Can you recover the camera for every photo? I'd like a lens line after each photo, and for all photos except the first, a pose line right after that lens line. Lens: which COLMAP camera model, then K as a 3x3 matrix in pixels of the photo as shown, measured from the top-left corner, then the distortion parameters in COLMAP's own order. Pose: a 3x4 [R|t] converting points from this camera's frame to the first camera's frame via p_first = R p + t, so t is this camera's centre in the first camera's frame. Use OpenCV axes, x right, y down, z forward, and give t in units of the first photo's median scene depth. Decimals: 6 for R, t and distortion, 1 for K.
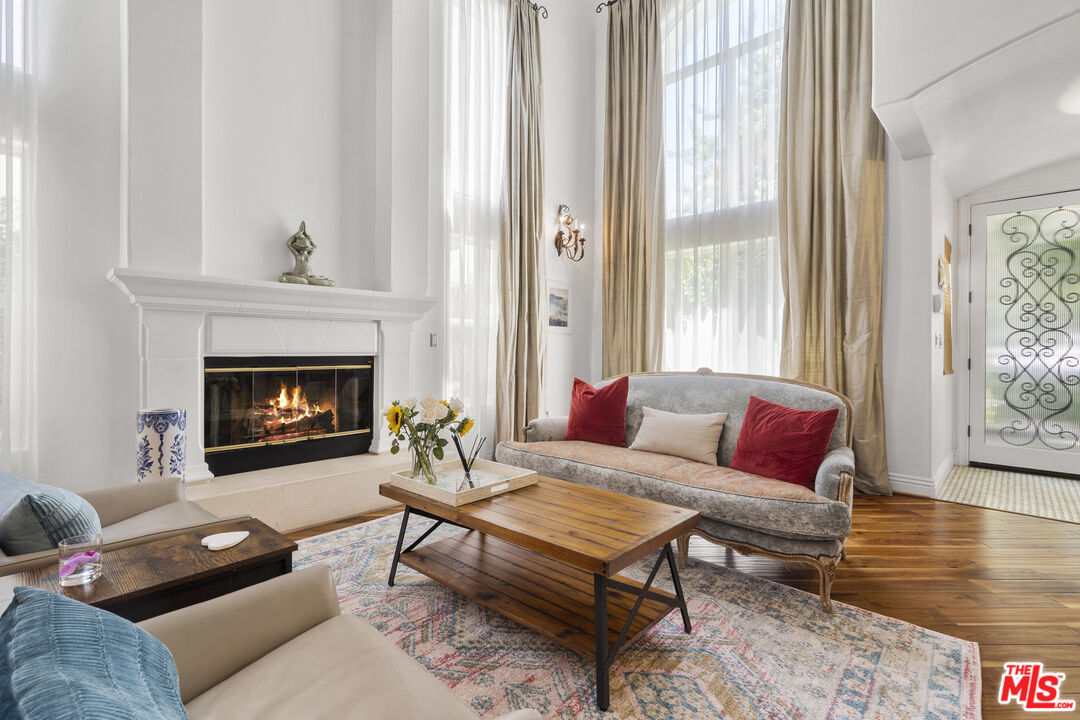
lens RADIAL K [[506.5, 0, 545.3], [0, 506.5, 340.2], [0, 0, 1]] dist [-0.000963, 0.000003]
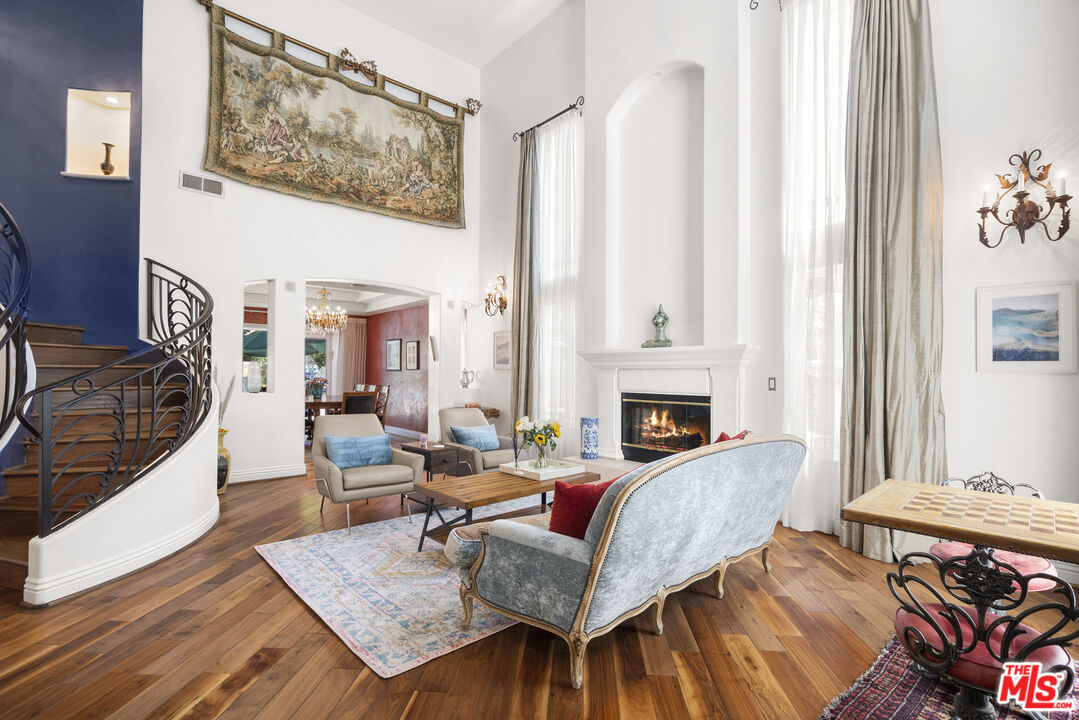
lens RADIAL K [[496.1, 0, 539.5], [0, 496.1, 360.0], [0, 0, 1]] dist [-0.000147, 0.000106]
pose [[-0.098141, -0.026133, -0.994829, 0.928142], [0.017505, 0.999455, -0.027982, -0.031479], [0.995019, -0.020160, -0.097631, 0.703711]]
